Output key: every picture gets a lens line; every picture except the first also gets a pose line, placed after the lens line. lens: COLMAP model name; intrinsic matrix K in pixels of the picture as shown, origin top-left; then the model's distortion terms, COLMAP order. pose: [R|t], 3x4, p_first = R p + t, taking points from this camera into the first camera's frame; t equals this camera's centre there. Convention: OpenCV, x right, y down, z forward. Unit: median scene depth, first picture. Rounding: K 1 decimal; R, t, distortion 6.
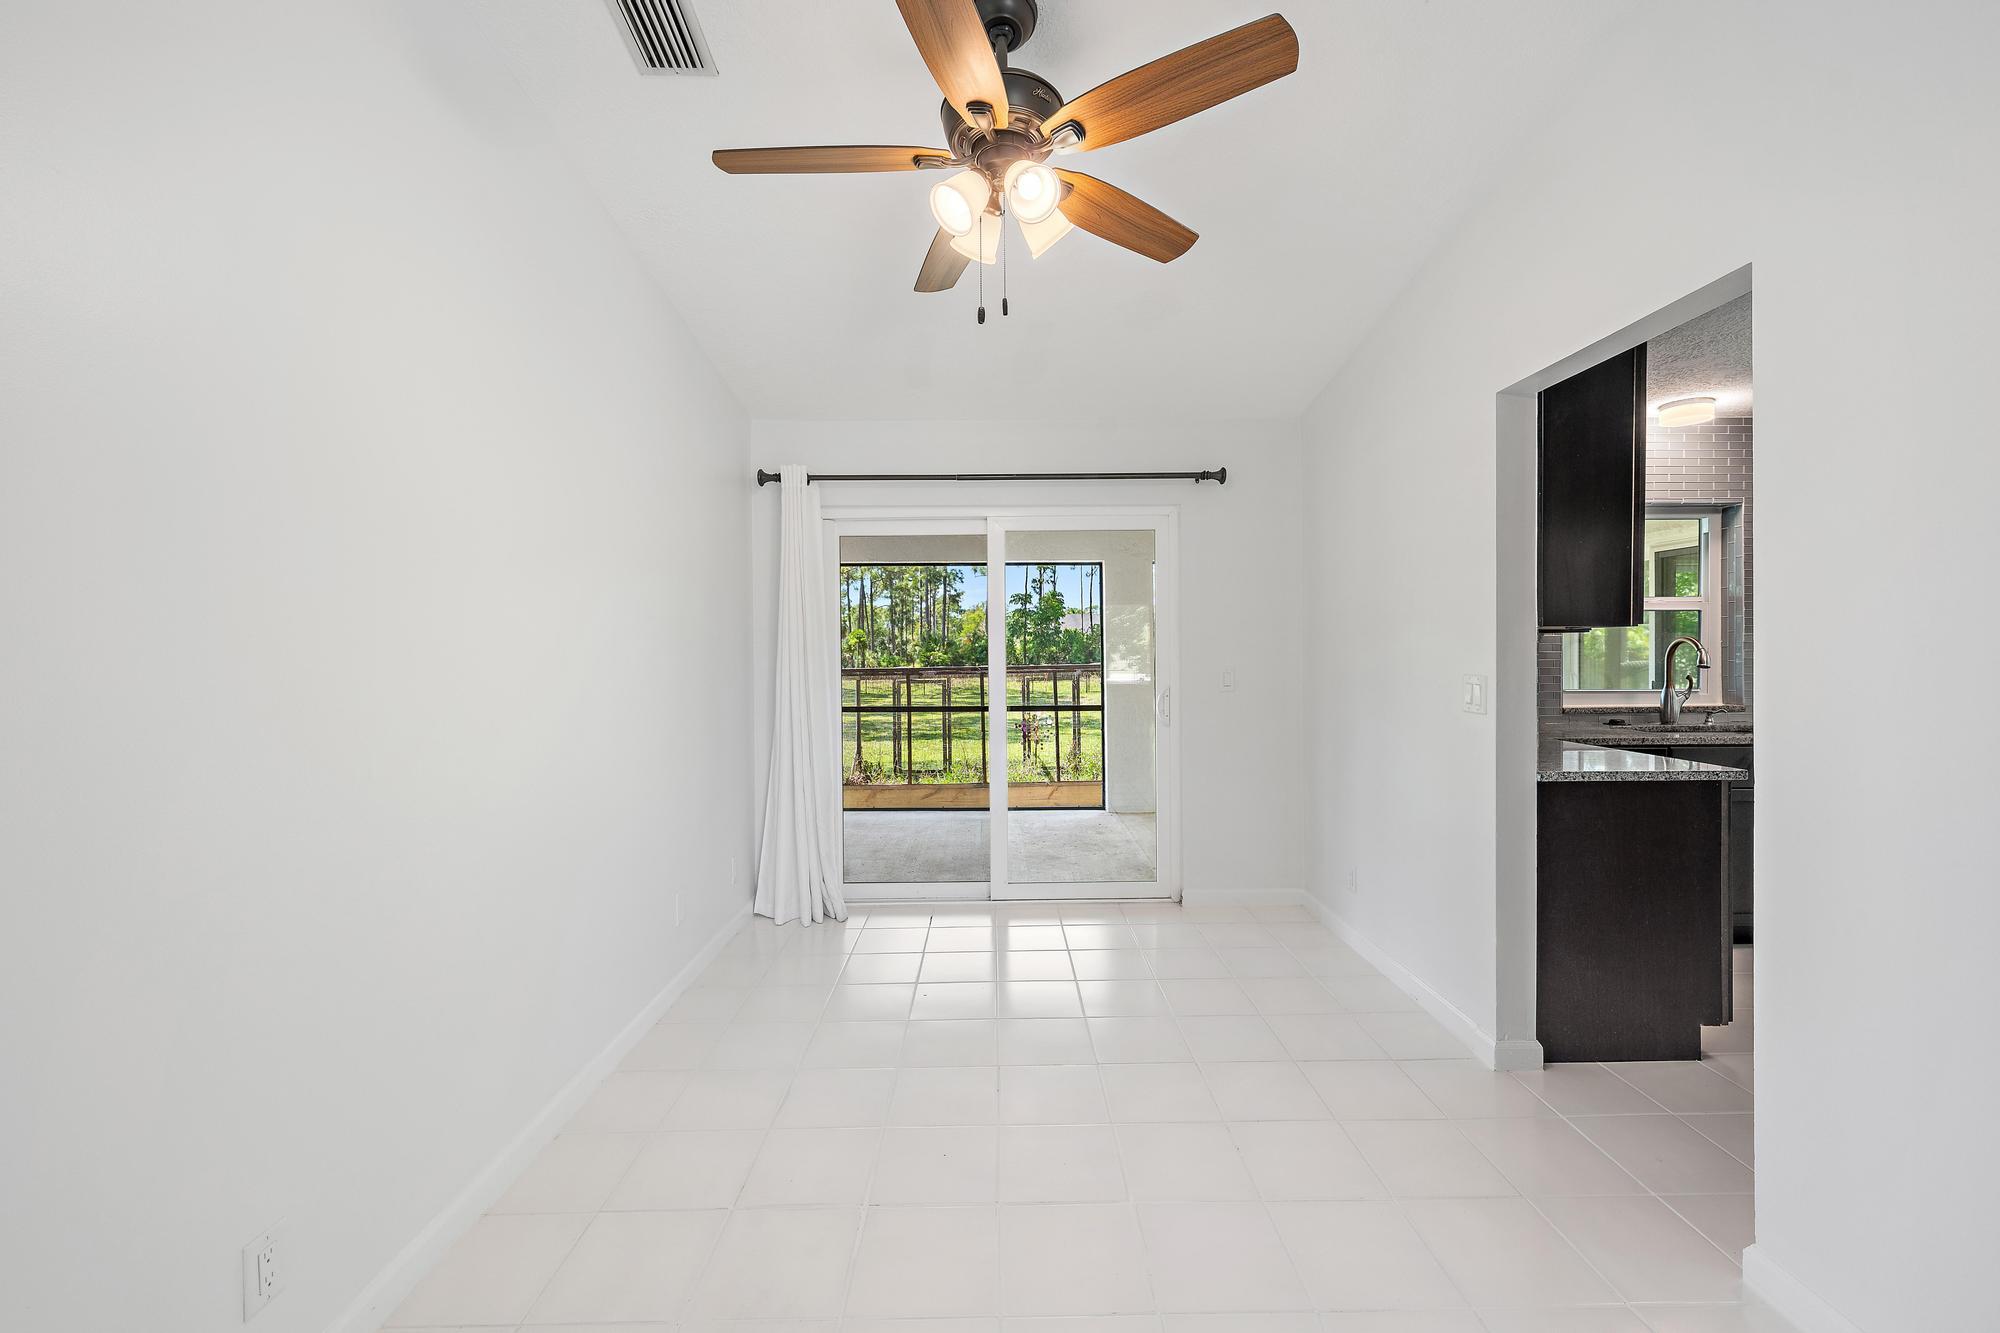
lens RADIAL K [[775.1, 0, 999.3], [0, 775.1, 667.8], [0, 0, 1]] dist [-0.003650, -0.000171]
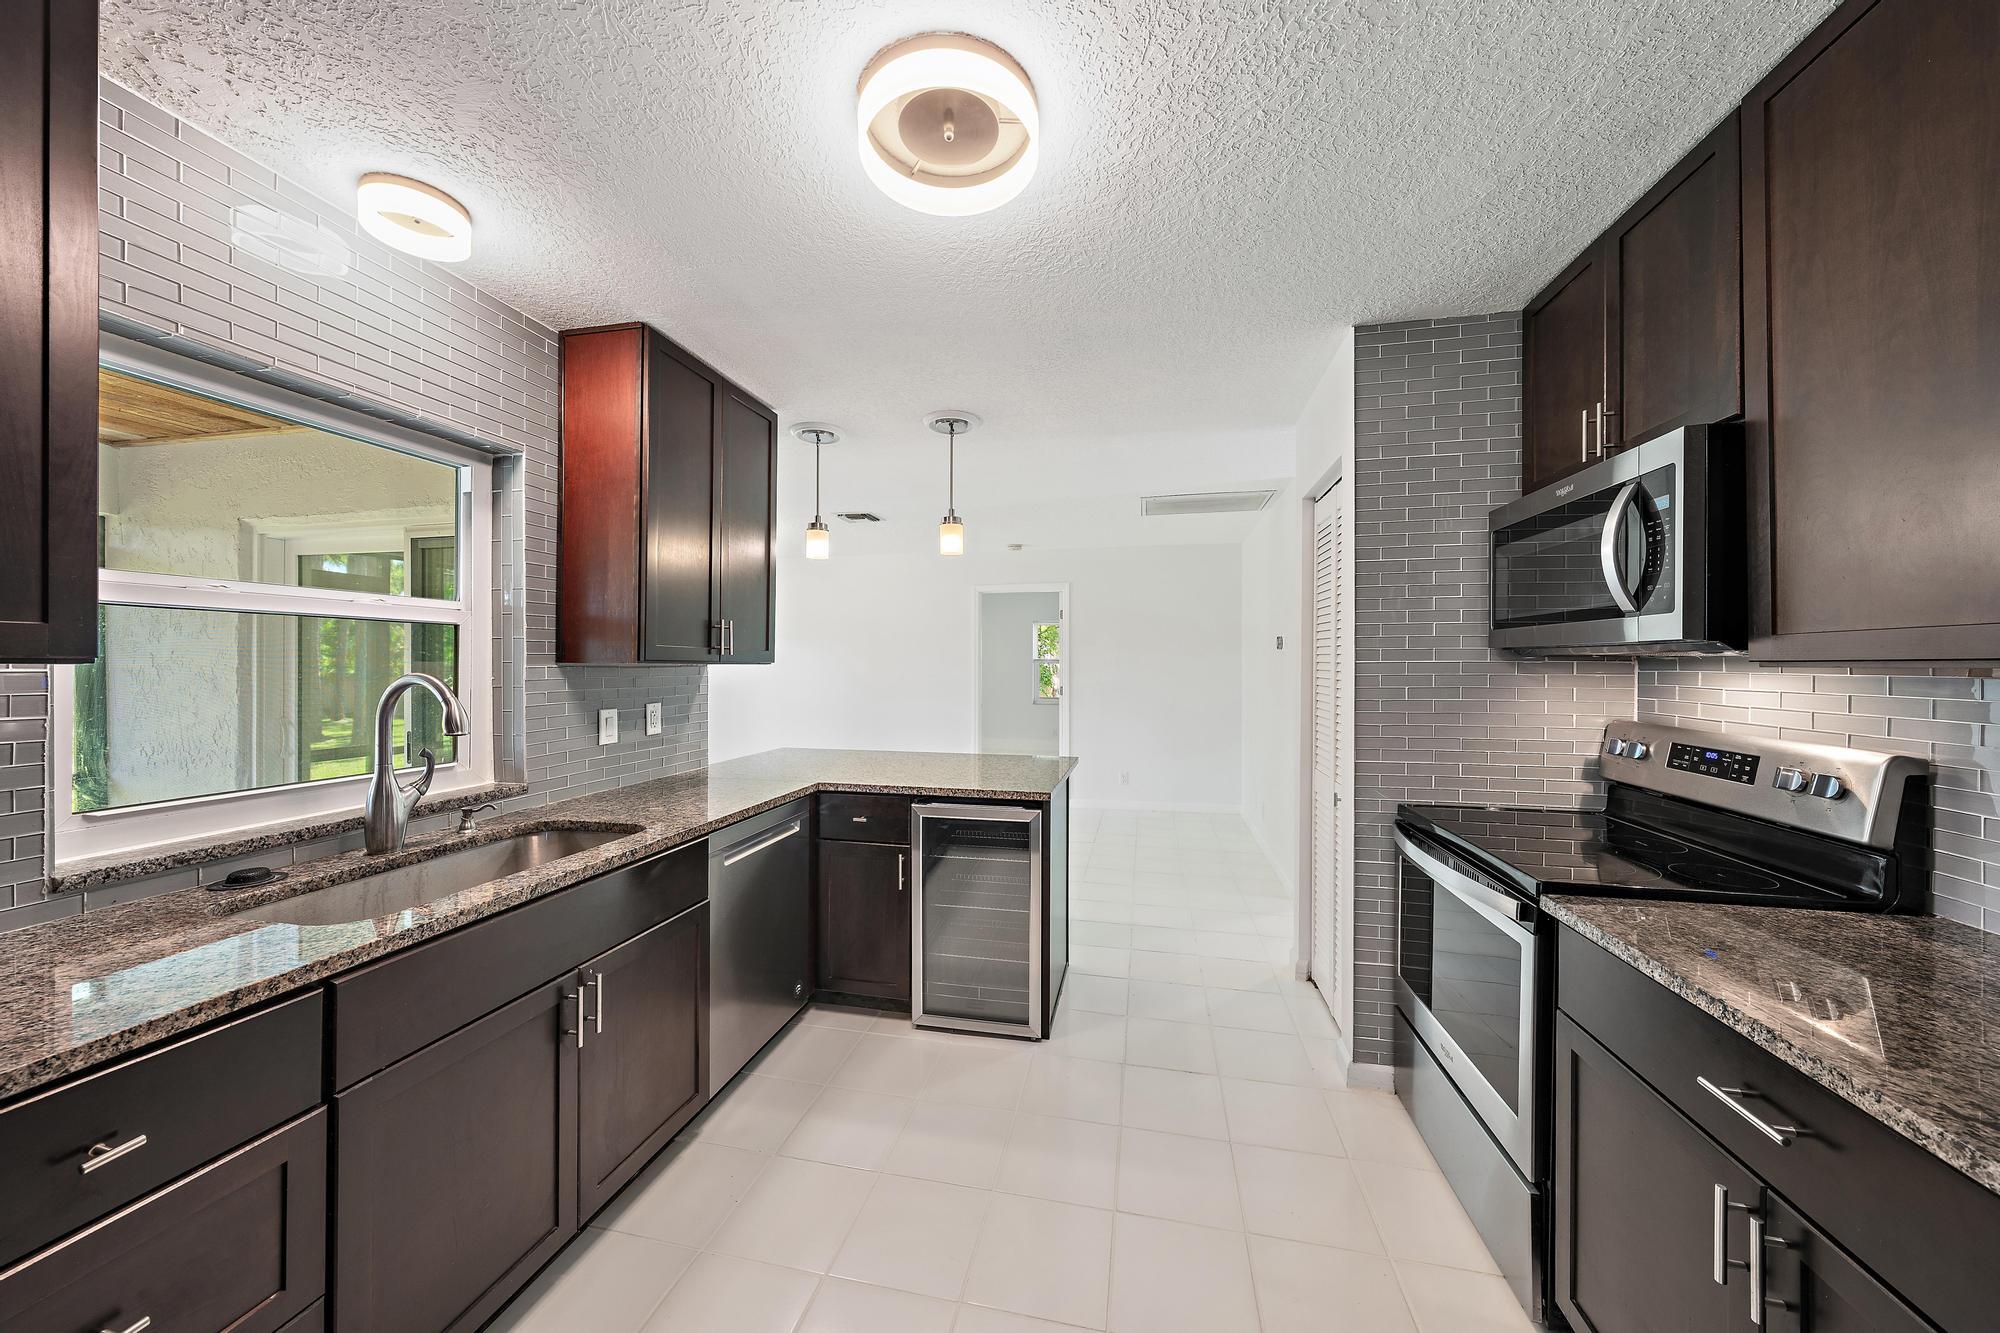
lens RADIAL K [[667.9, 0, 1001.0], [0, 667.9, 661.9], [0, 0, 1]] dist [-0.000874, -0.000064]
pose [[0.197341, 0.013481, 0.980242, 0.520131], [0.016399, 0.999720, -0.017050, -0.031785], [-0.980198, 0.019440, 0.197064, 0.526151]]
